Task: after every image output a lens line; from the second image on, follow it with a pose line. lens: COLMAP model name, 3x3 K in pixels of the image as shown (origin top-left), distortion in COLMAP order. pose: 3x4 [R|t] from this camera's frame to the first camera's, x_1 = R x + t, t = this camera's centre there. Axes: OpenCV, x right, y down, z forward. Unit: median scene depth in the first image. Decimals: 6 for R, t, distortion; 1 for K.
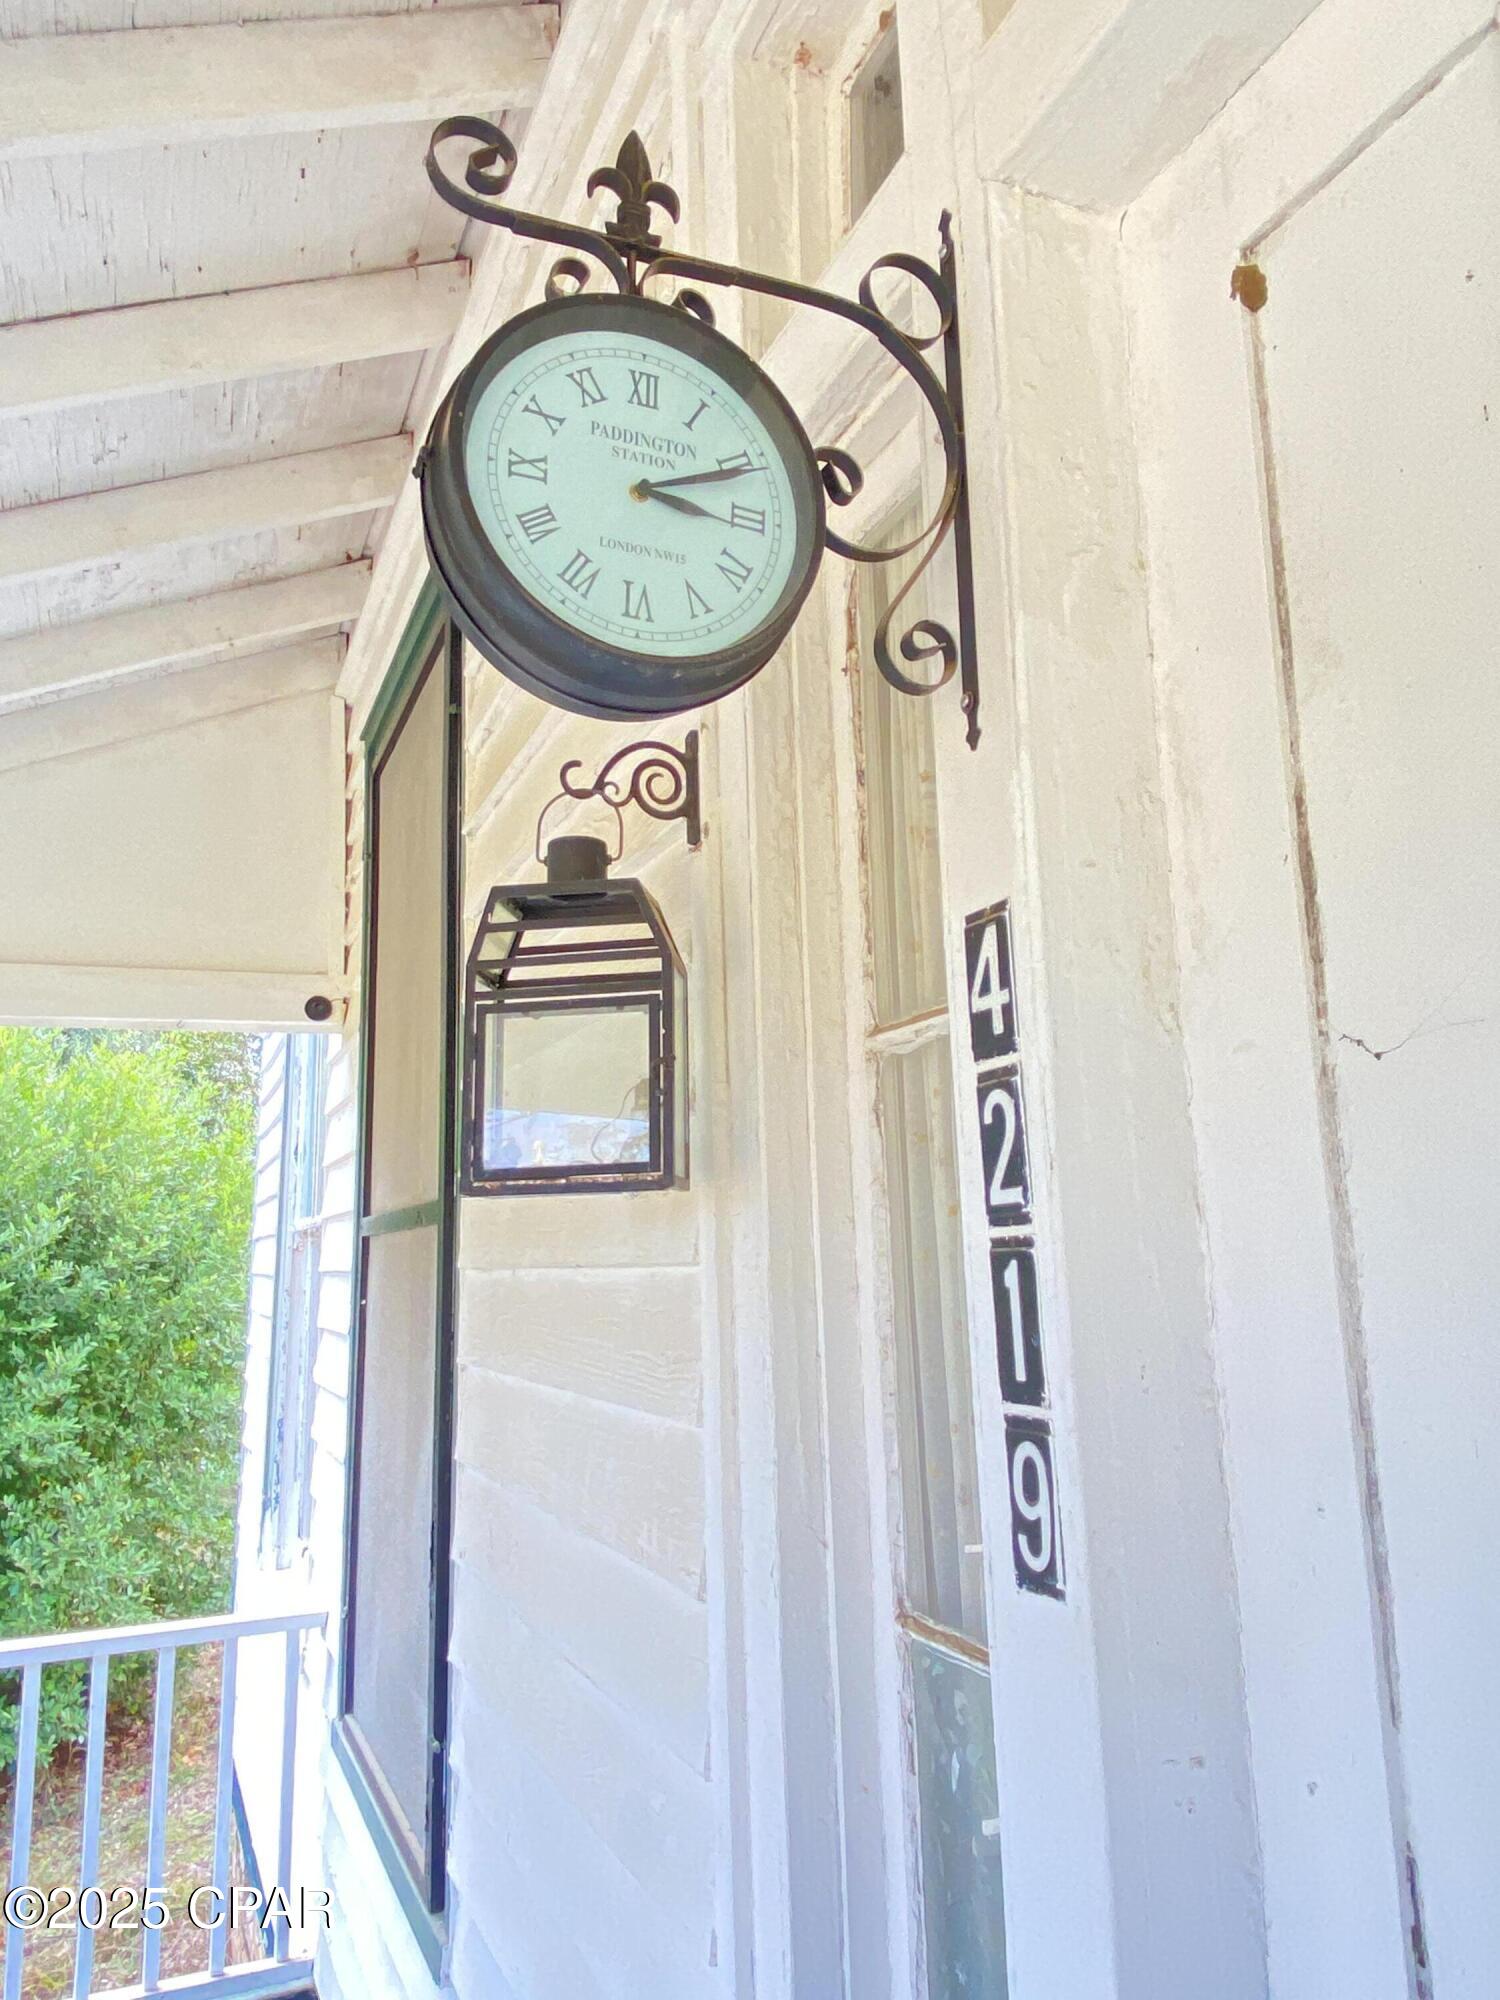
lens RADIAL K [[1349.5, 0, 750.1], [0, 1349.5, 994.9], [0, 0, 1]] dist [0.008917, 0.001134]
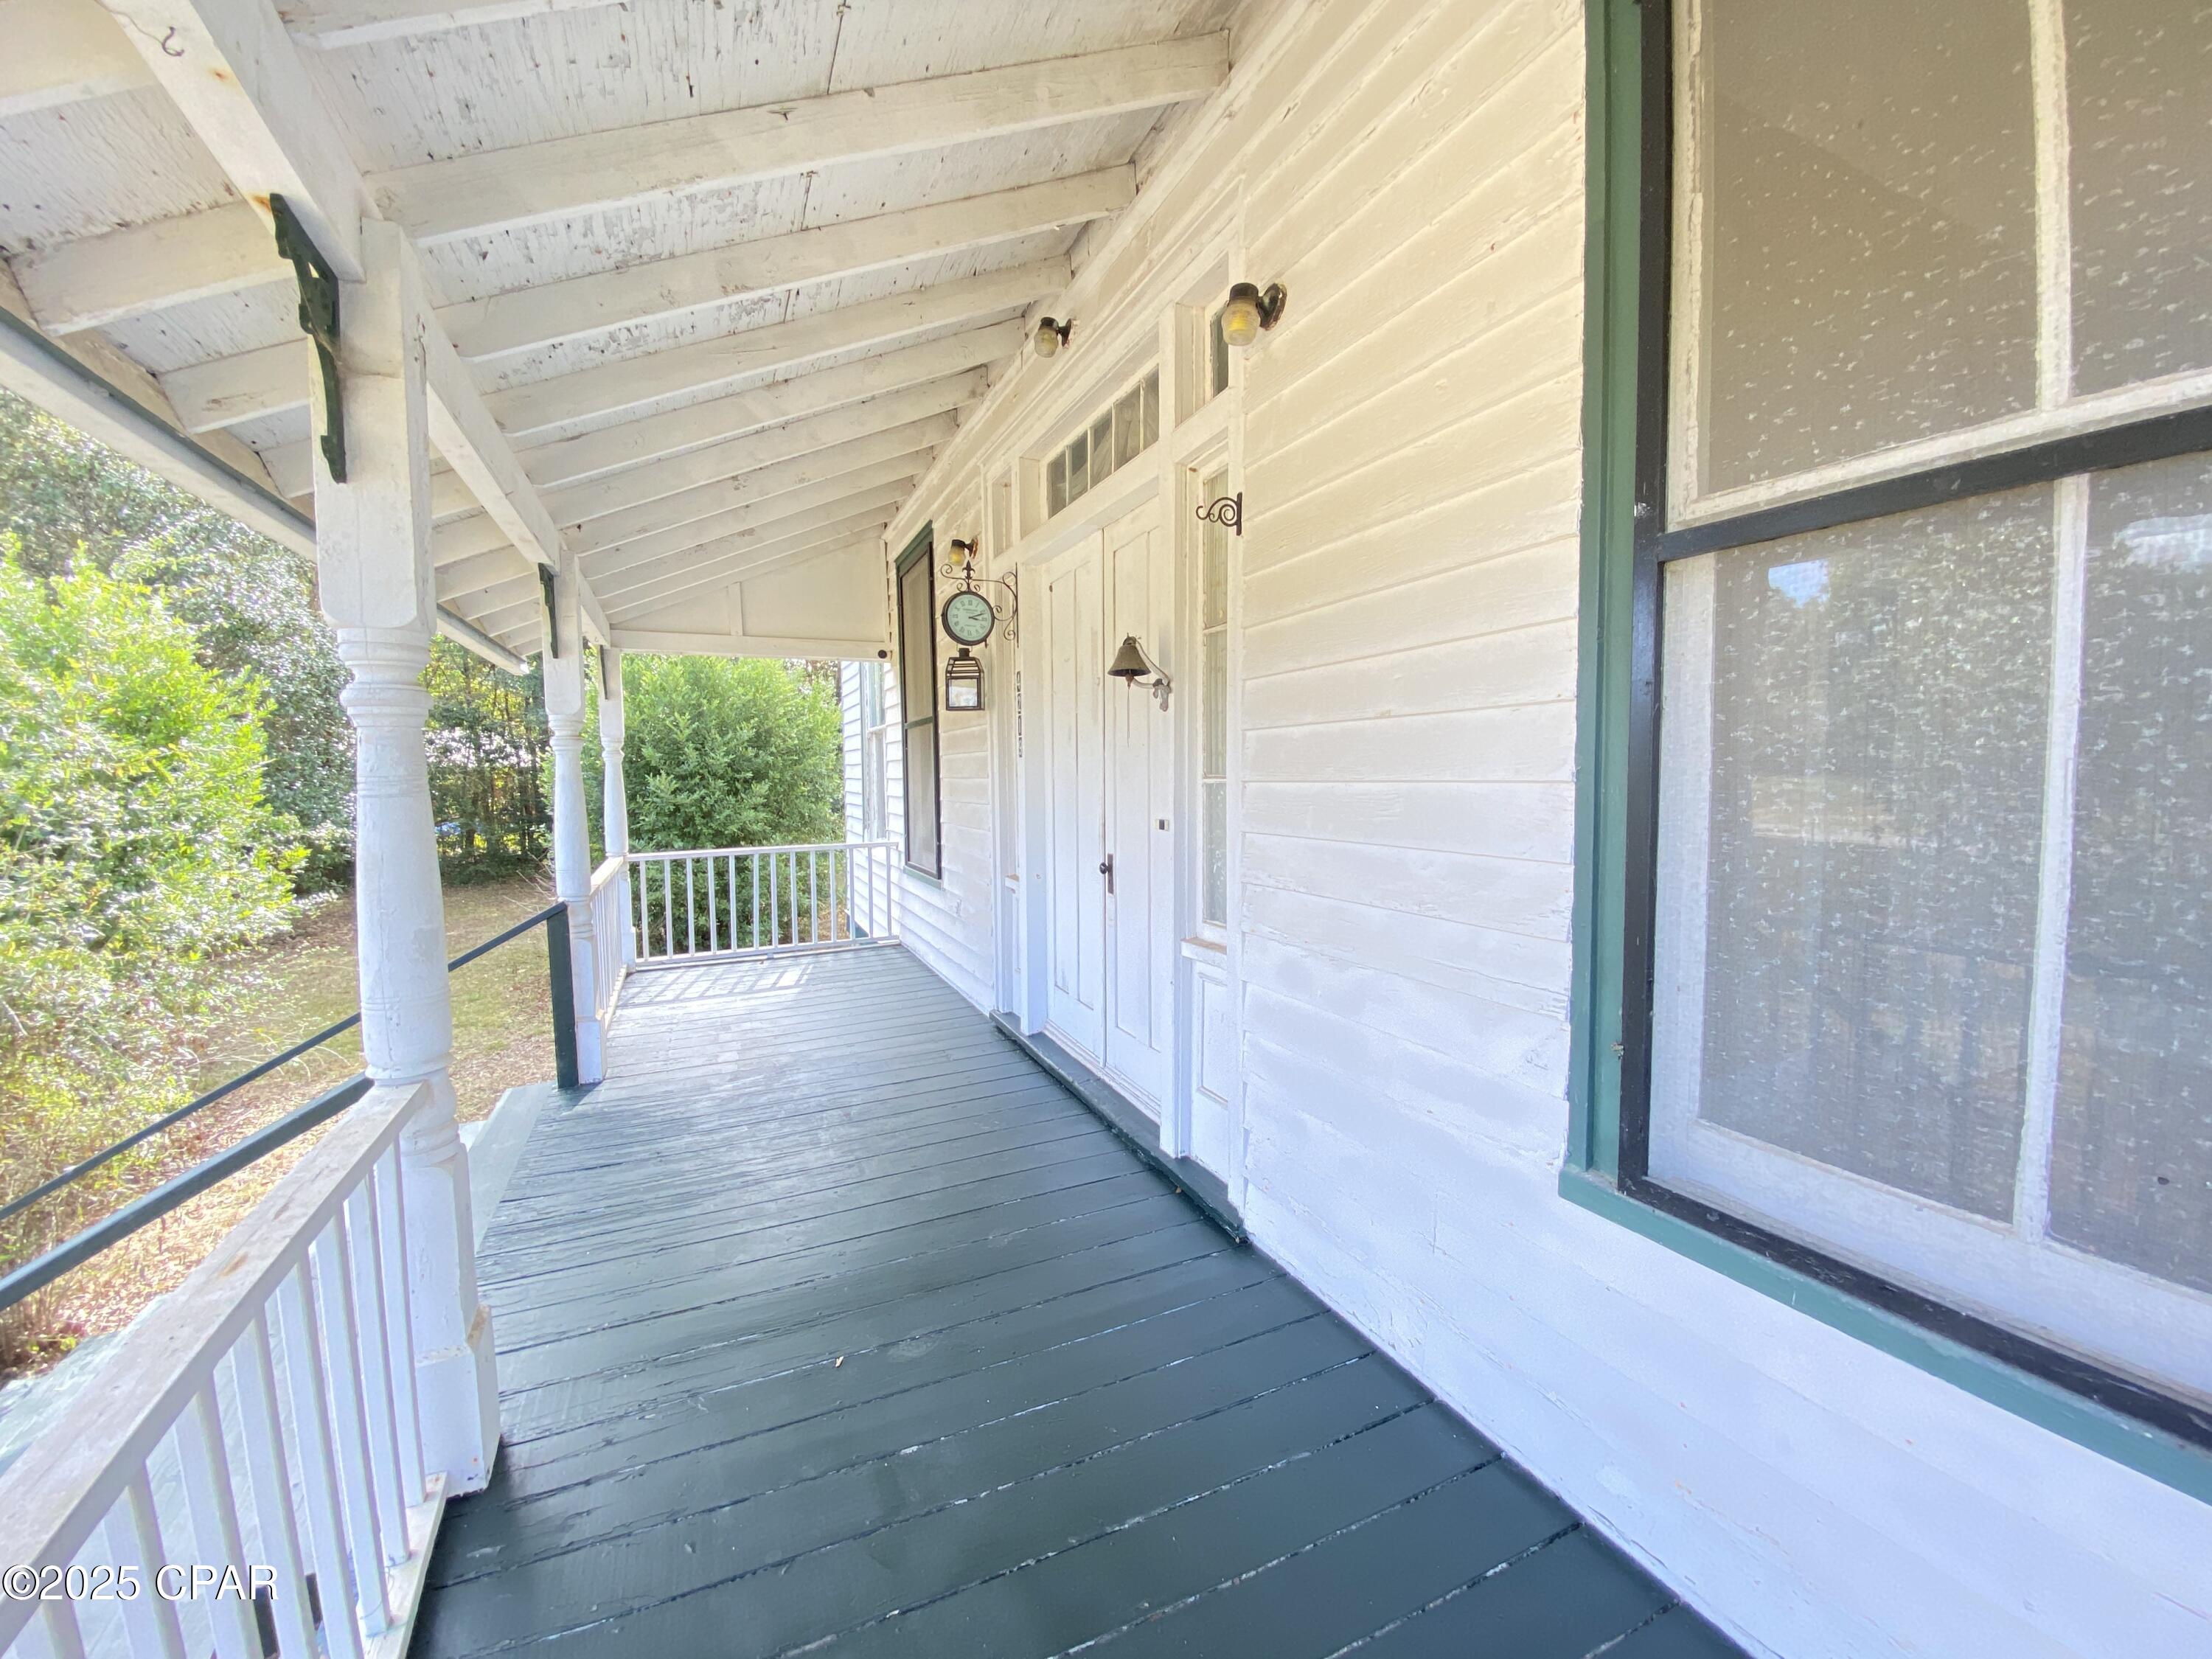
lens RADIAL K [[898.0, 0, 1105.7], [0, 898.0, 831.3], [0, 0, 1]] dist [0.019162, -0.013135]
pose [[0.999818, 0.016303, 0.009937, 0.273044], [-0.018267, 0.968179, 0.249592, -0.200539], [-0.005552, -0.249728, 0.968300, -1.762315]]
